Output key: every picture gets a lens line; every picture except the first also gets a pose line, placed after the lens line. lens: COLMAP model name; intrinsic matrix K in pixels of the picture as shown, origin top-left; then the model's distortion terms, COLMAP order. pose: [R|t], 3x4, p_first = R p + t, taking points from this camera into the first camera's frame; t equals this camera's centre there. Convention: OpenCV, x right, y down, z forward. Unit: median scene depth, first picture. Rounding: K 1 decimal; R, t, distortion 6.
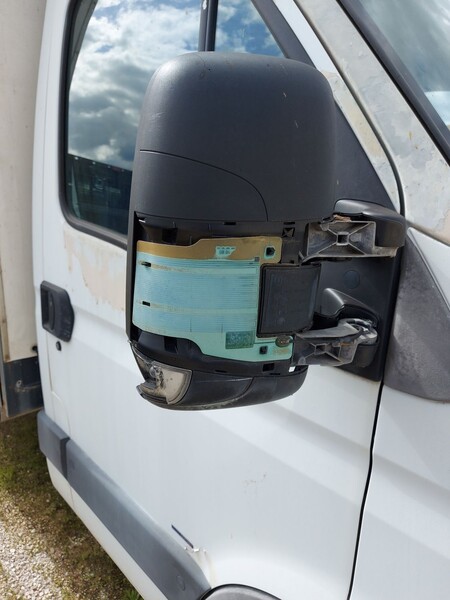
lens RADIAL K [[434.2, 0, 225.0], [0, 434.2, 300.0], [0, 0, 1]] dist [0.017524, -0.005812]
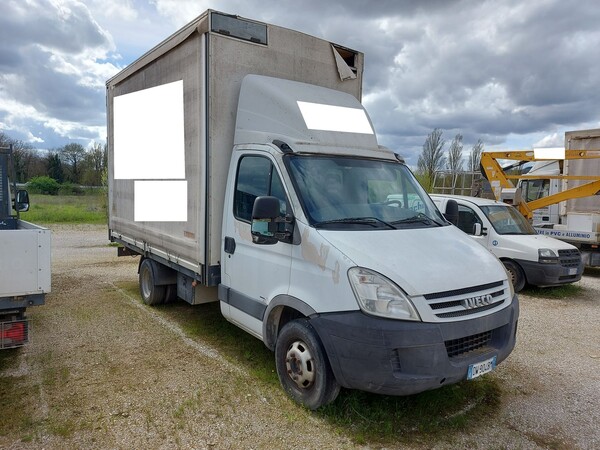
lens RADIAL K [[434.2, 0, 300.0], [0, 434.2, 225.0], [0, 0, 1]] dist [0.017524, -0.005812]
pose [[0.992929, 0.013349, -0.117957, 1.172686], [-0.034005, 0.984001, -0.174888, 0.978983], [0.113735, 0.177663, 0.977497, -4.884731]]
